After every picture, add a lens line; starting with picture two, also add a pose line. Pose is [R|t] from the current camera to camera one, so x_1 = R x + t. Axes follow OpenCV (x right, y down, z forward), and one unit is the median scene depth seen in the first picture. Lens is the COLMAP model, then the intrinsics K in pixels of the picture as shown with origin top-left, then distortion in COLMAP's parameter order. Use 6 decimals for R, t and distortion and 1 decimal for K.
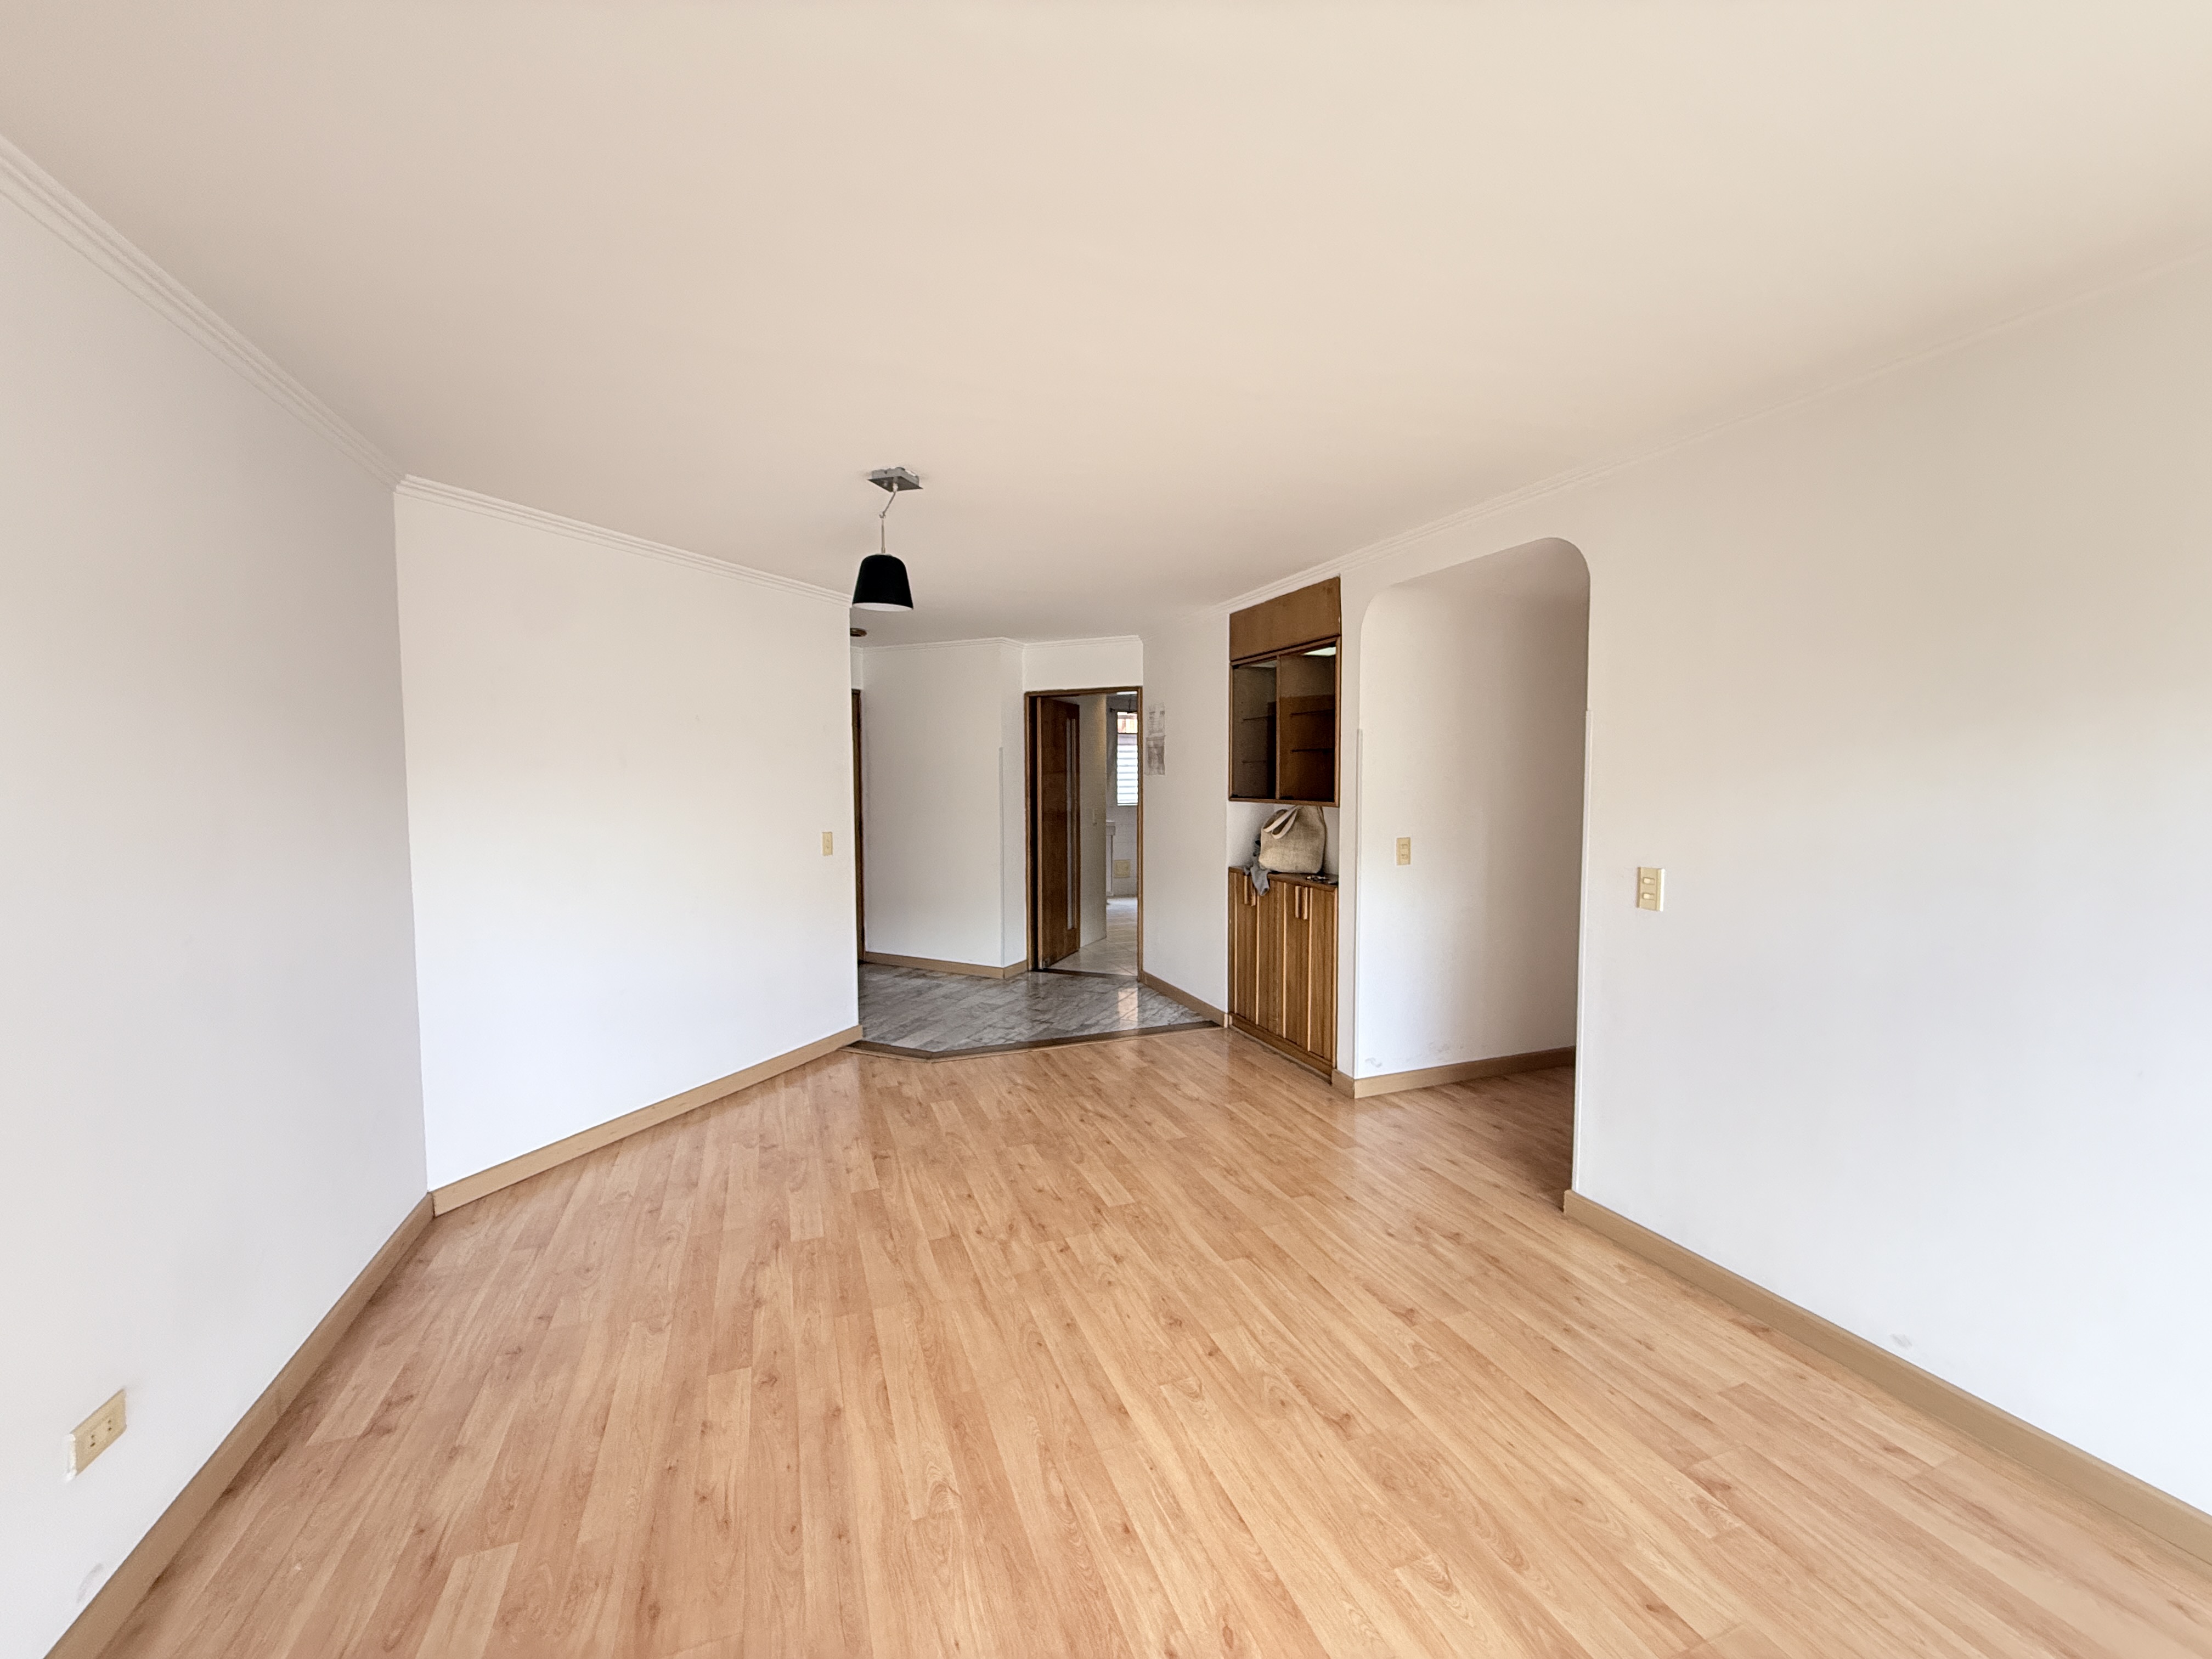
lens RADIAL K [[878.6, 0, 1100.1], [0, 878.6, 824.3], [0, 0, 1]] dist [-0.001867, 0.000612]
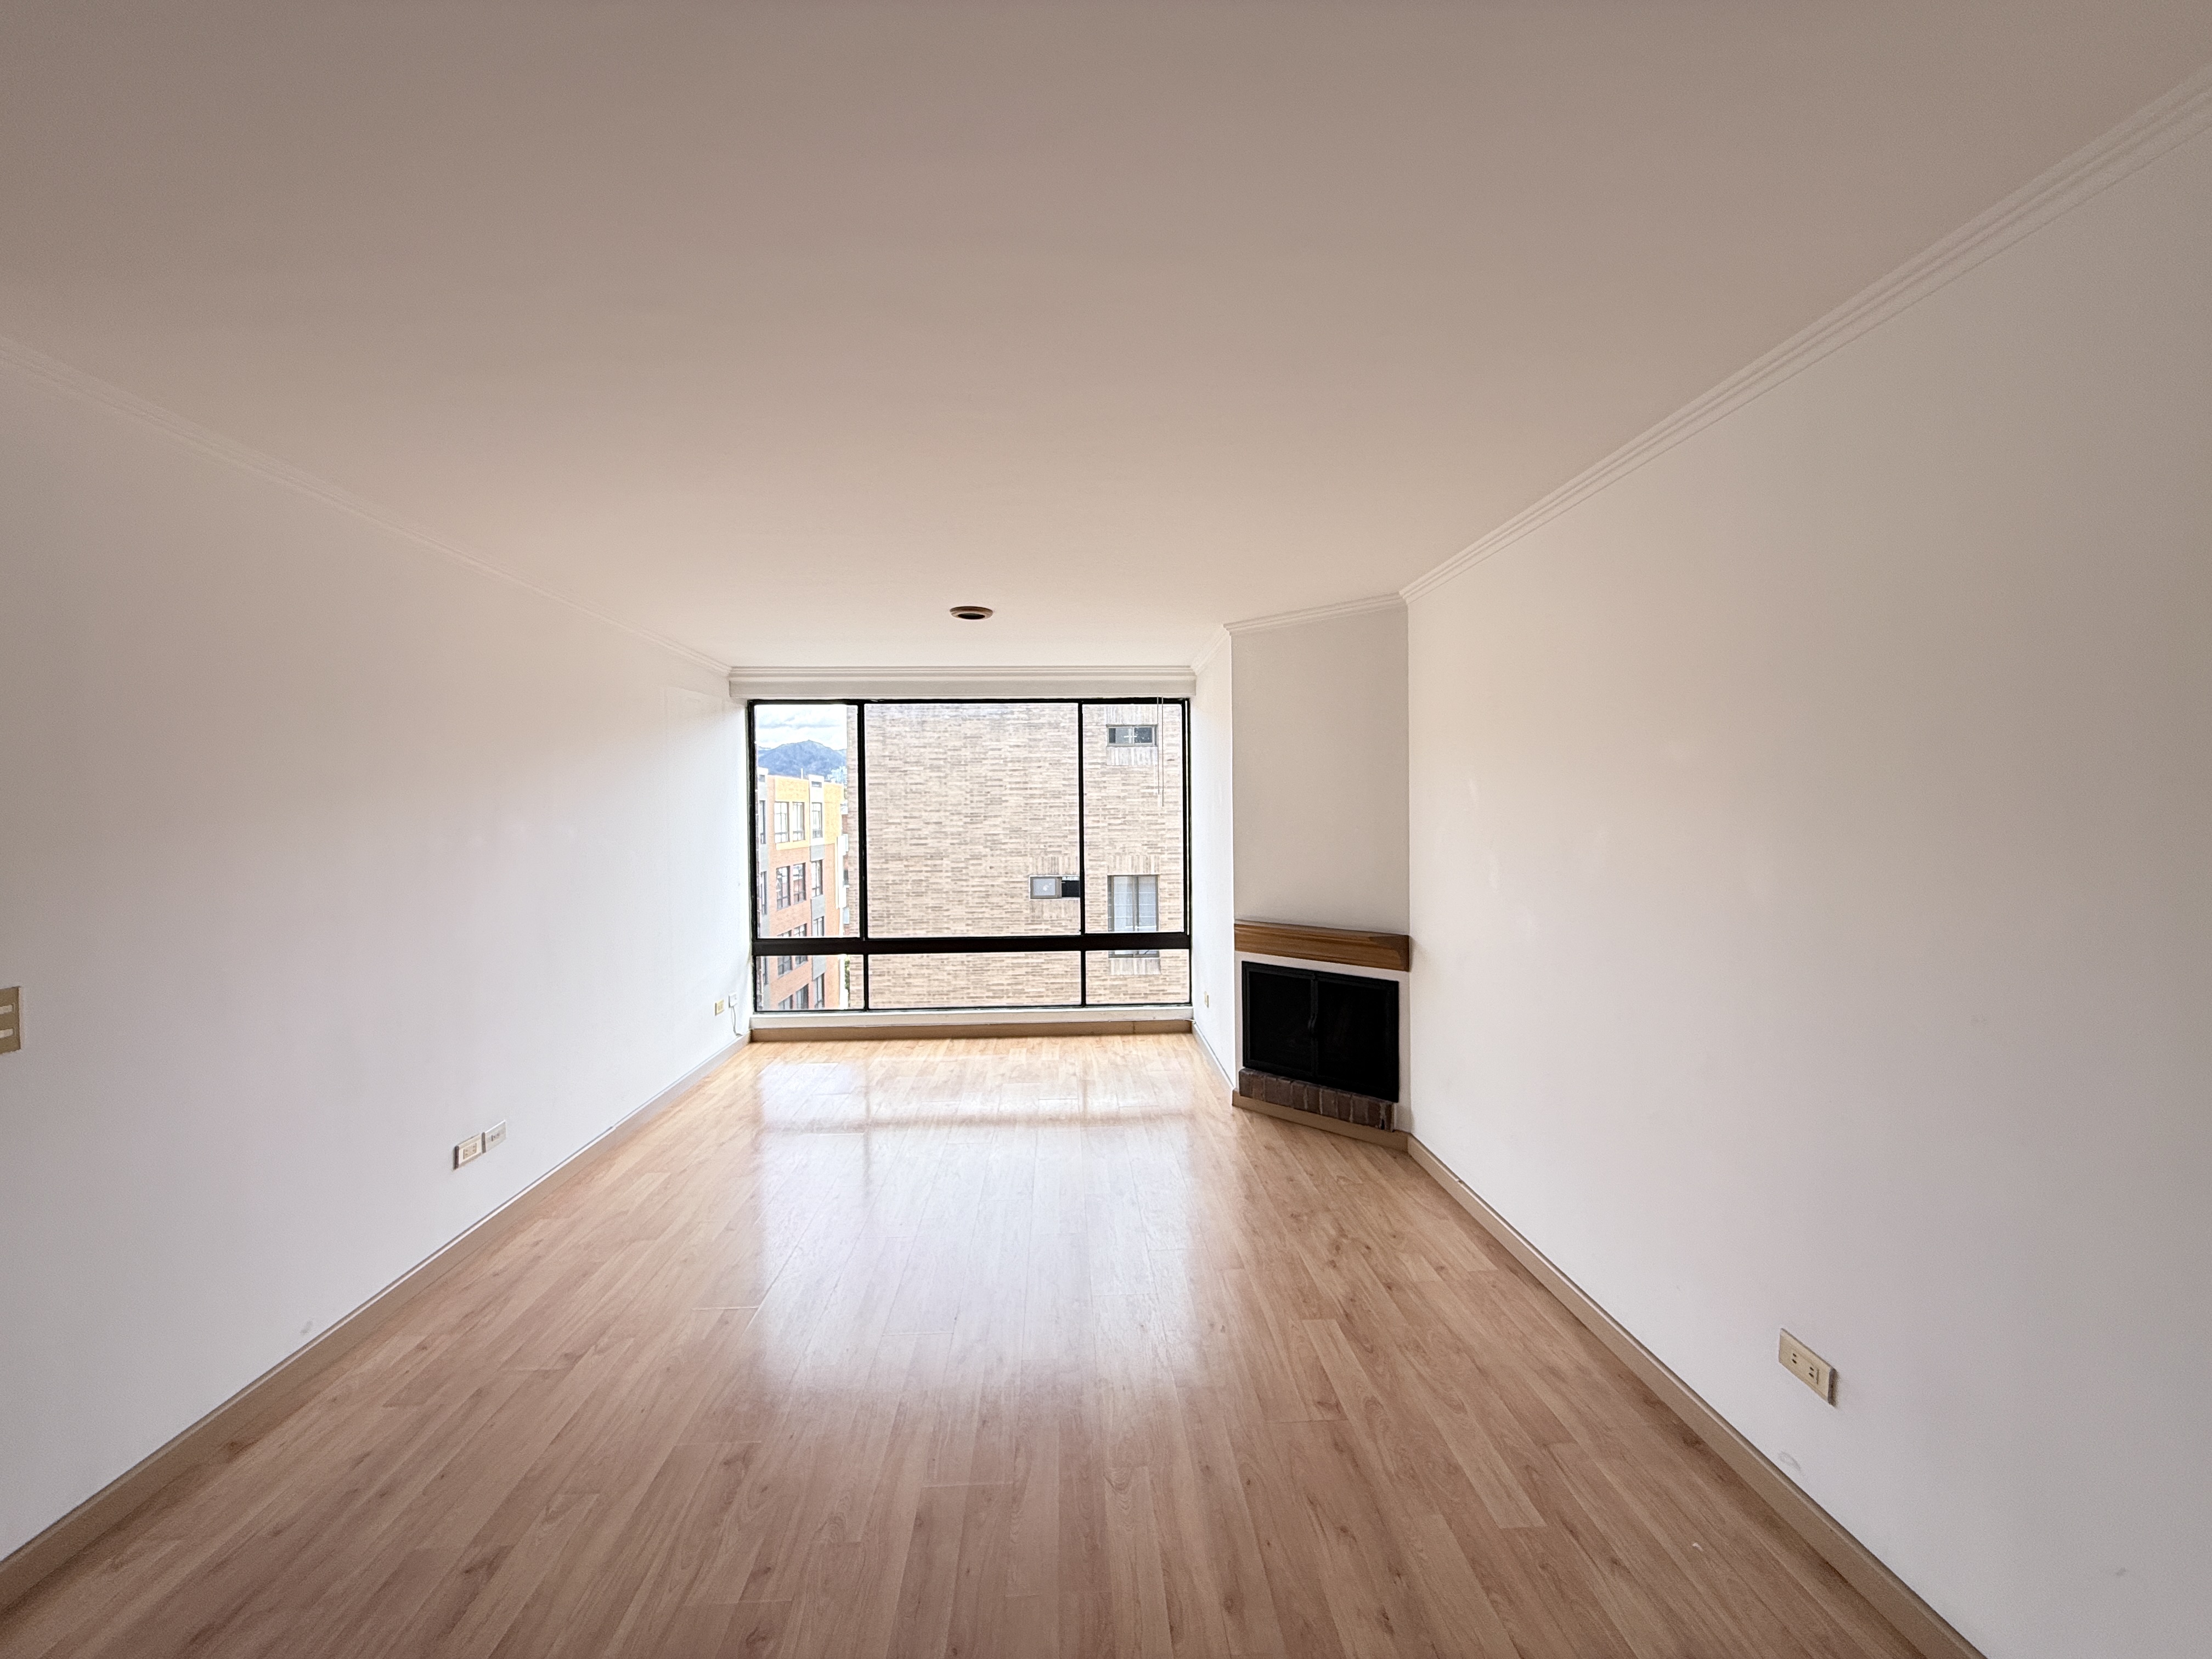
lens RADIAL K [[878.6, 0, 1096.6], [0, 878.6, 818.2], [0, 0, 1]] dist [-0.001867, 0.000612]
pose [[-0.949479, 0.013604, 0.313537, -0.189188], [0.034033, 0.997632, 0.059775, -0.048267], [-0.311981, 0.067426, -0.947693, 0.743246]]
